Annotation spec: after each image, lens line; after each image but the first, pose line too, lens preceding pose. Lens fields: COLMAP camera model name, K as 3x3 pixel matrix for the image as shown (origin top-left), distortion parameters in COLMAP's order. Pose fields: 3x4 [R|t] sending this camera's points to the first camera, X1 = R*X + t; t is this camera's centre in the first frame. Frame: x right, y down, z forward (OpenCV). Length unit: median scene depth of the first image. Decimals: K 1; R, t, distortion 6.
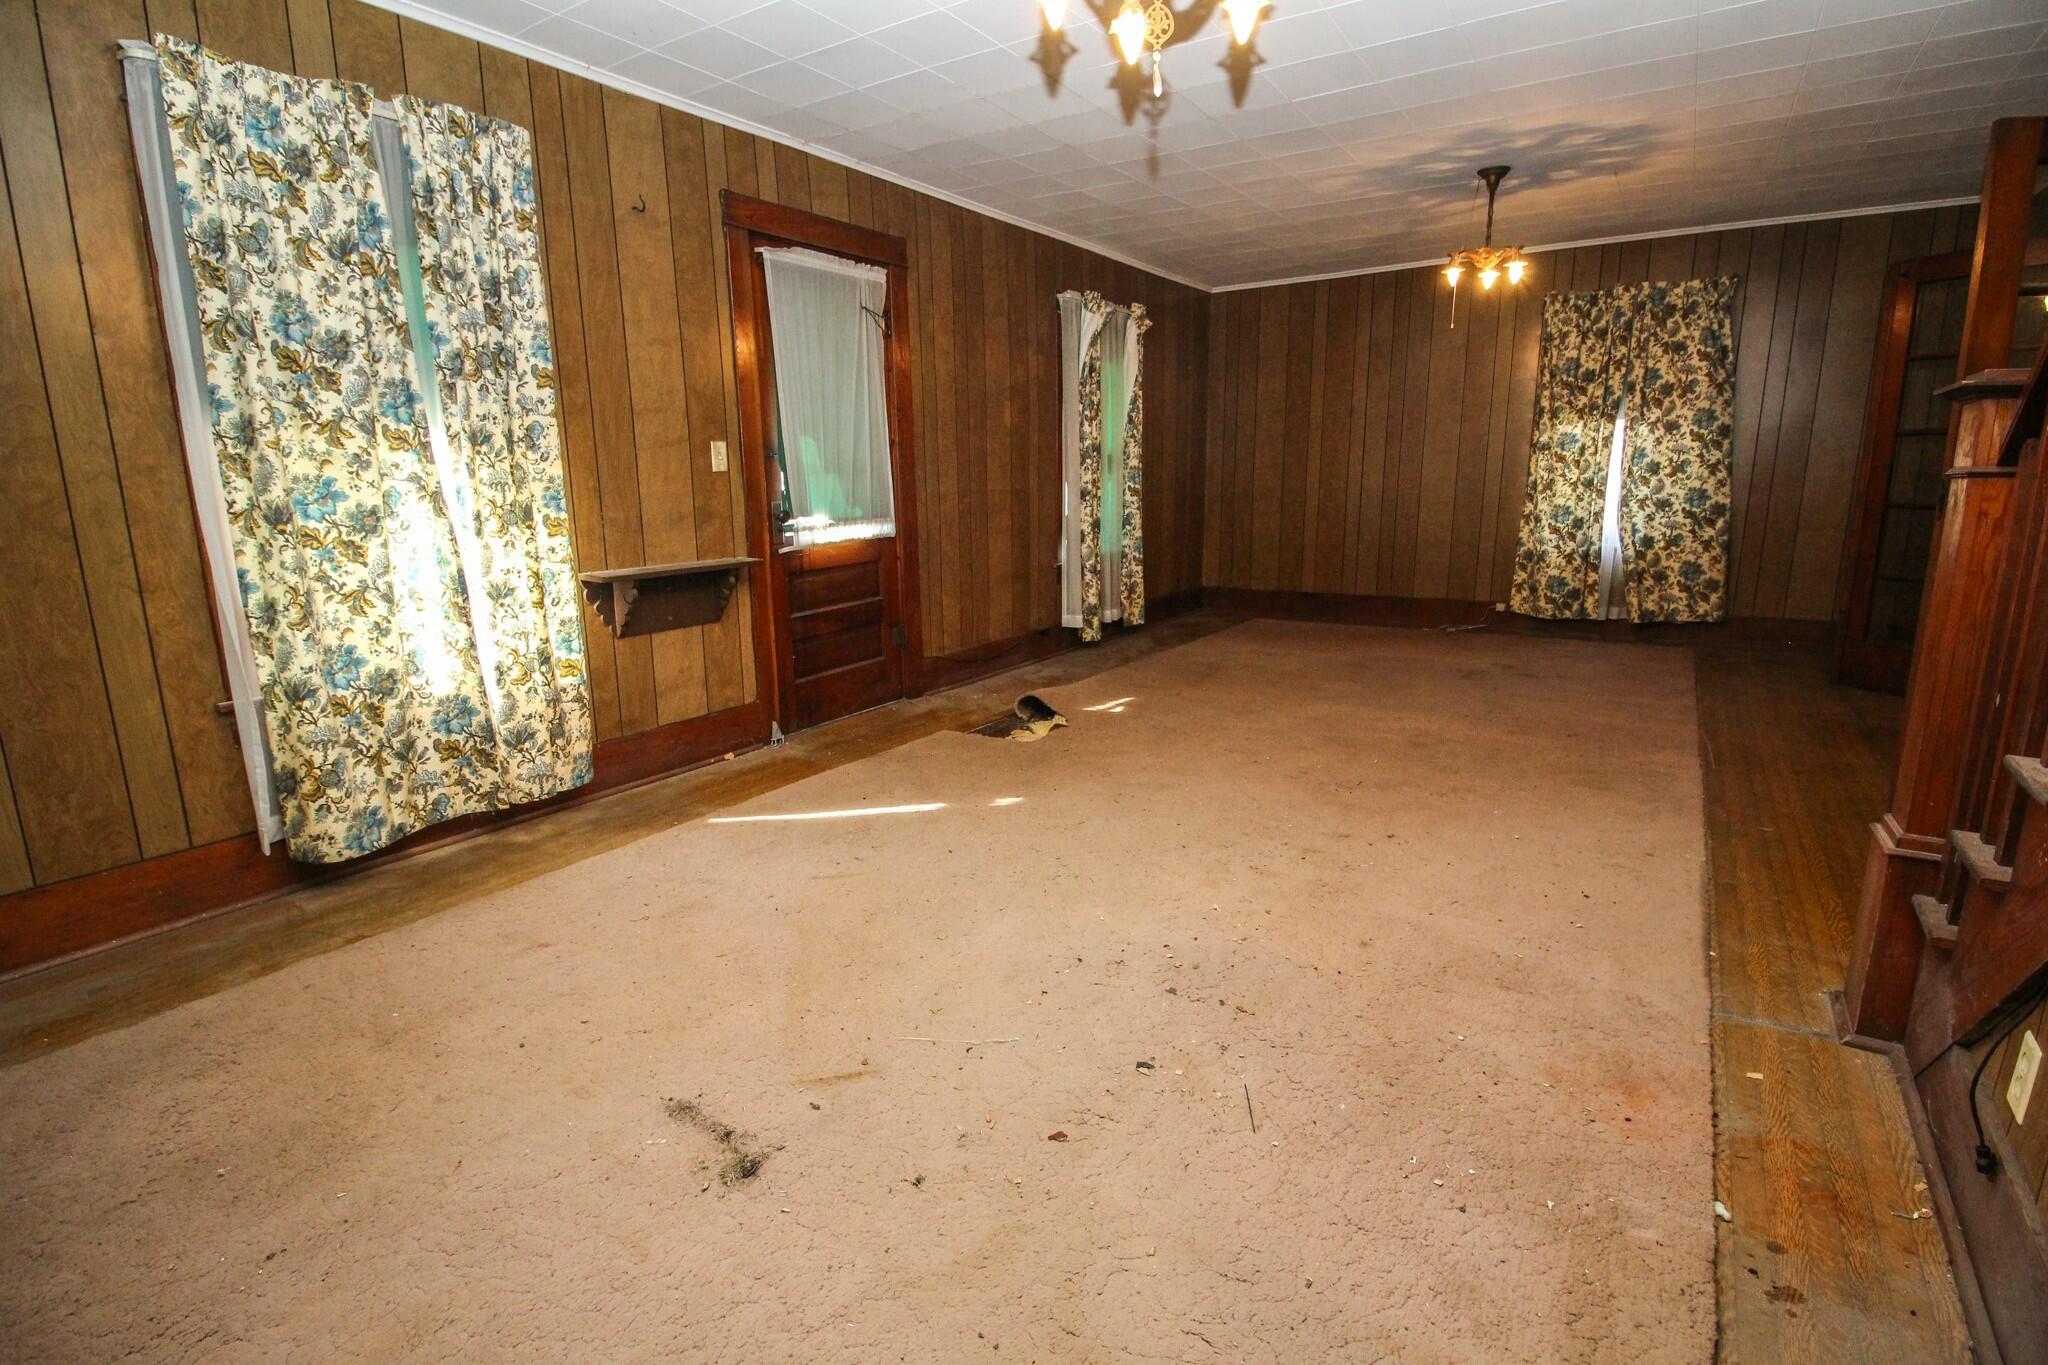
lens RADIAL K [[949.4, 0, 1011.7], [0, 949.4, 672.0], [0, 0, 1]] dist [-0.004391, -0.001902]
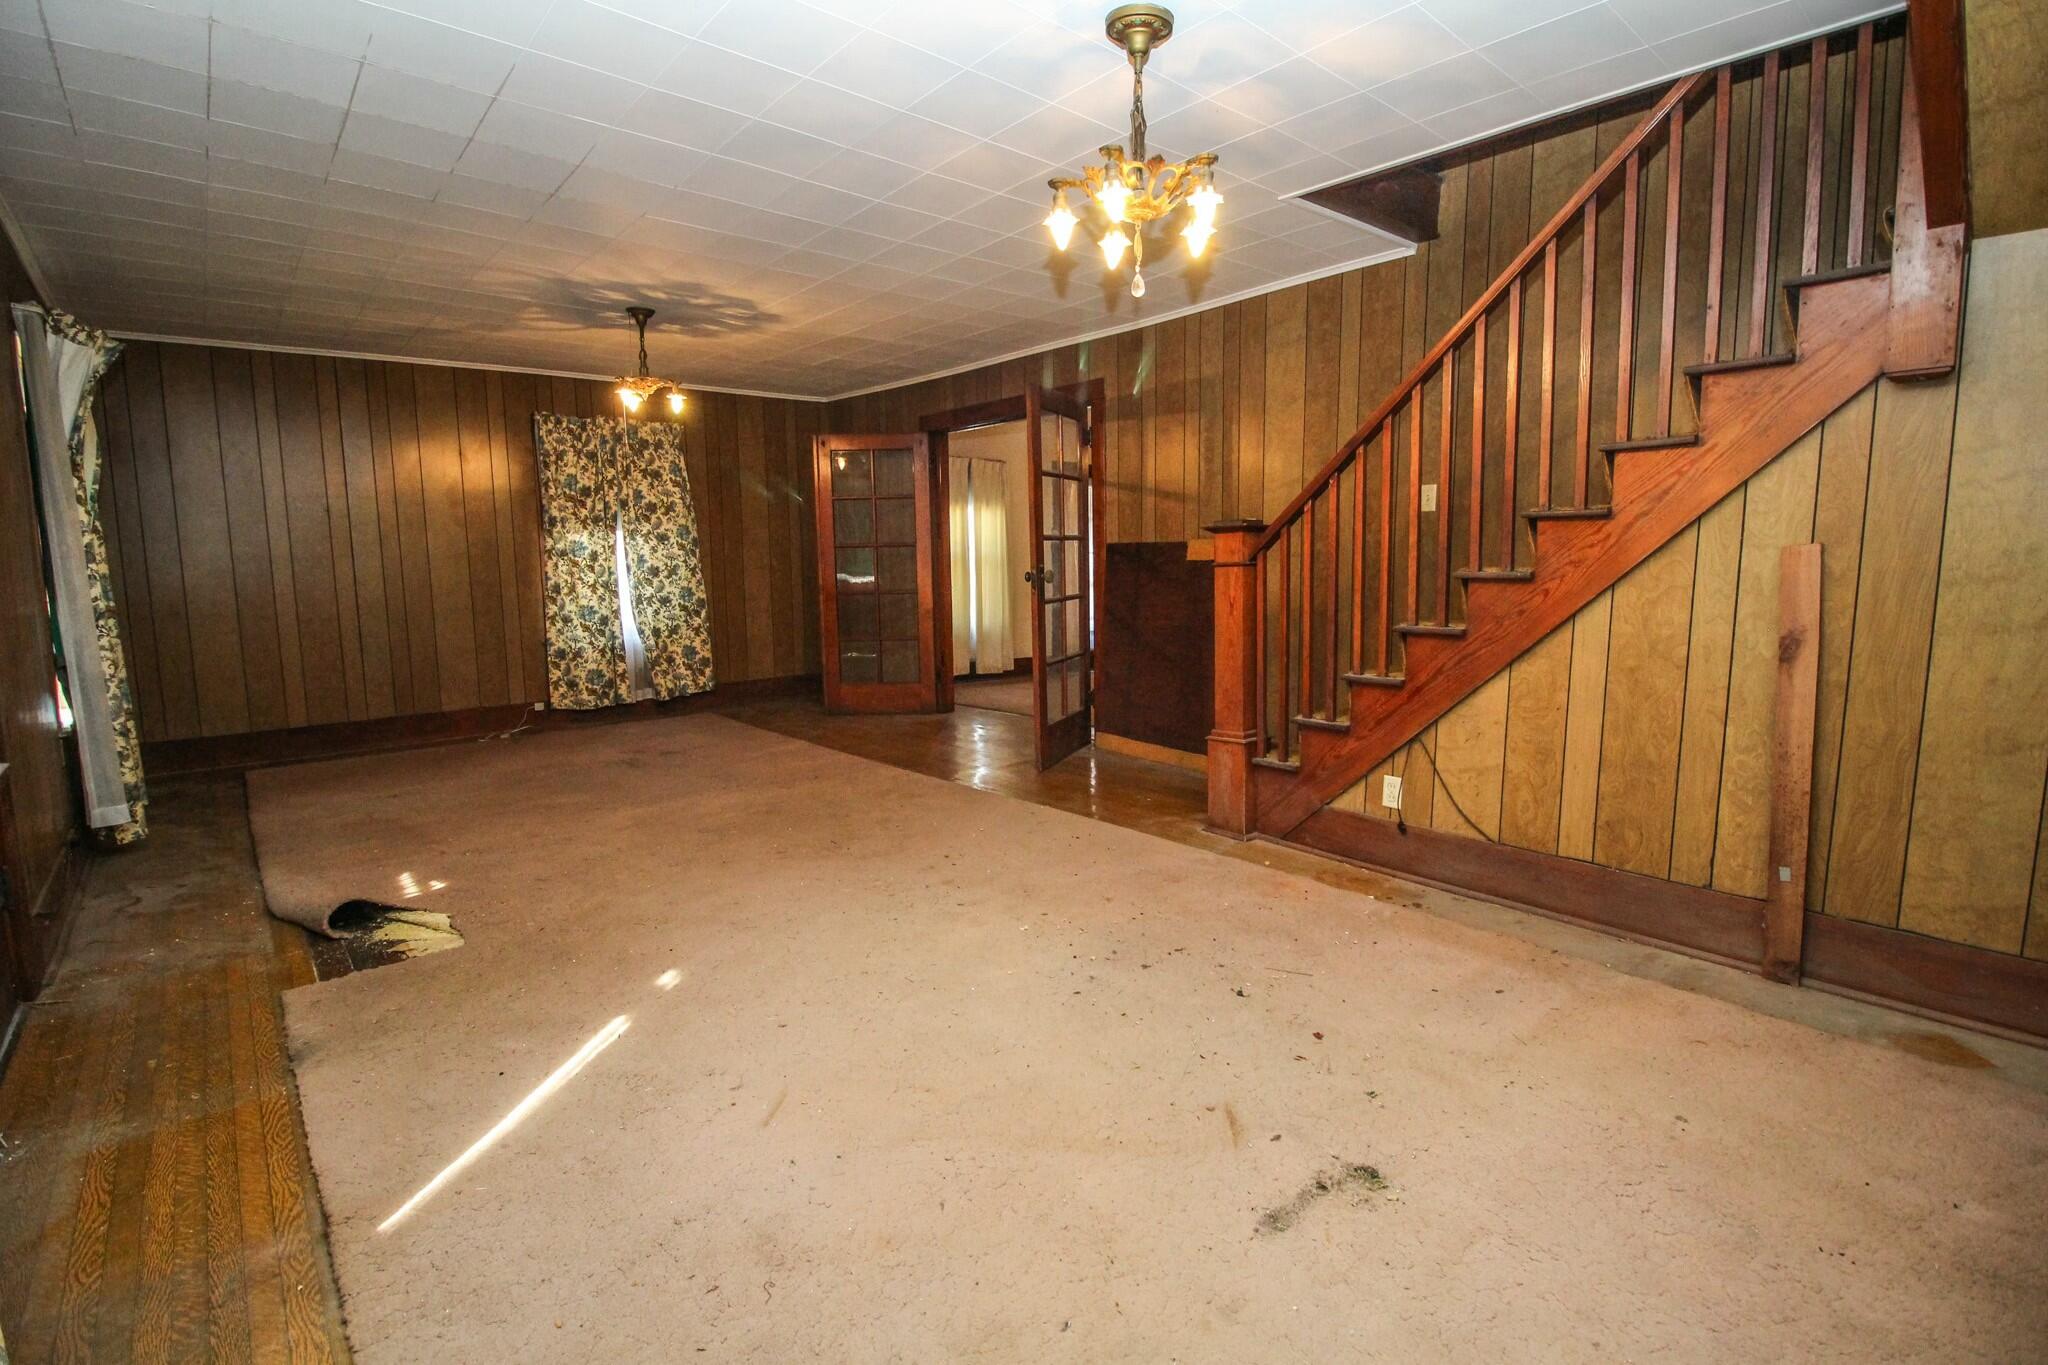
lens RADIAL K [[949.4, 0, 1009.3], [0, 949.4, 678.6], [0, 0, 1]] dist [-0.004391, -0.001902]
pose [[0.283777, -0.111799, 0.952350, -0.356119], [0.212088, 0.975900, 0.051367, -0.049011], [-0.935141, 0.187405, 0.300649, 0.242247]]
